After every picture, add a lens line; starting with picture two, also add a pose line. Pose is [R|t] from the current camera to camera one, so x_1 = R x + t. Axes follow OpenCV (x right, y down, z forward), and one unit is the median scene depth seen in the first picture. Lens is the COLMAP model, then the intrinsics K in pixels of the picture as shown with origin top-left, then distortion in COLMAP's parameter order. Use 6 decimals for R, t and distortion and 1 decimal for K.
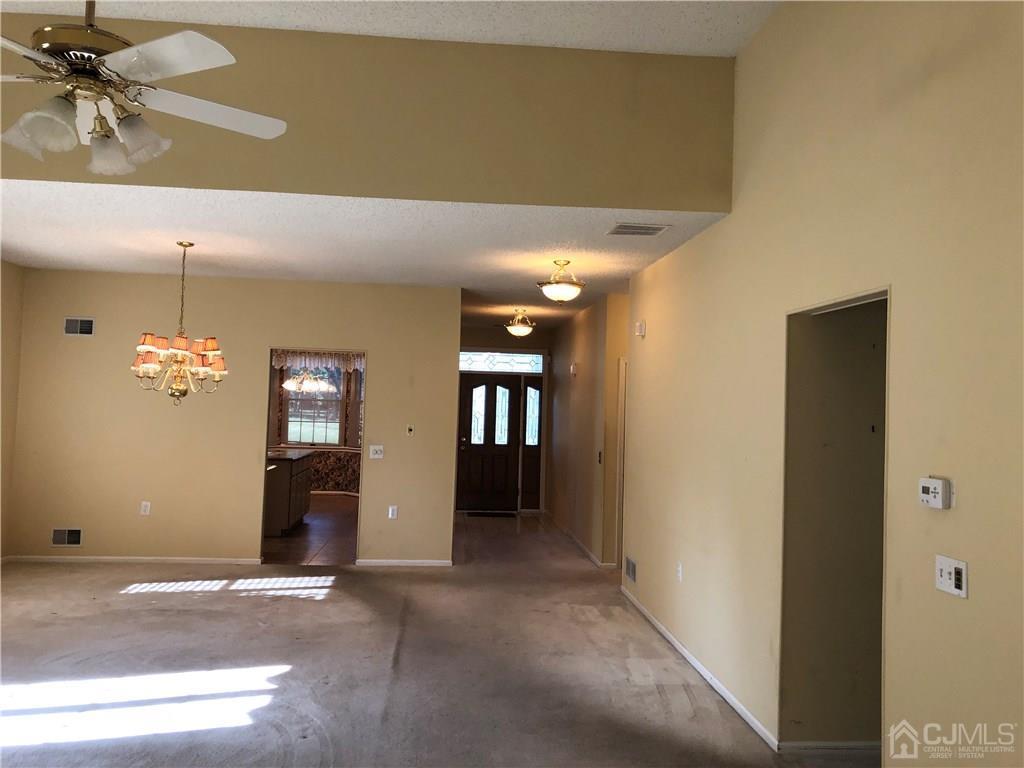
lens RADIAL K [[835.2, 0, 516.2], [0, 835.2, 371.8], [0, 0, 1]] dist [0.154531, -0.414390]
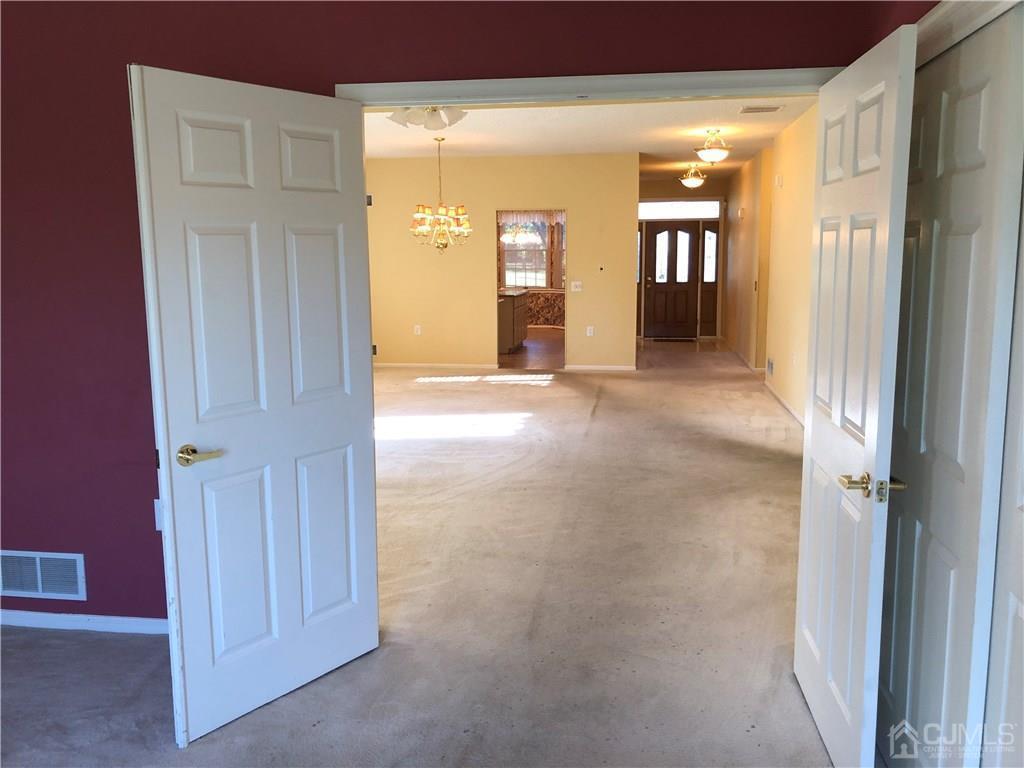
lens RADIAL K [[835.2, 0, 516.2], [0, 835.2, 371.8], [0, 0, 1]] dist [0.154531, -0.414390]
pose [[0.971343, -0.004274, -0.237642, 0.042487], [0.046184, 0.984176, 0.171071, -0.001593], [0.233150, -0.177144, 0.956170, -0.240991]]
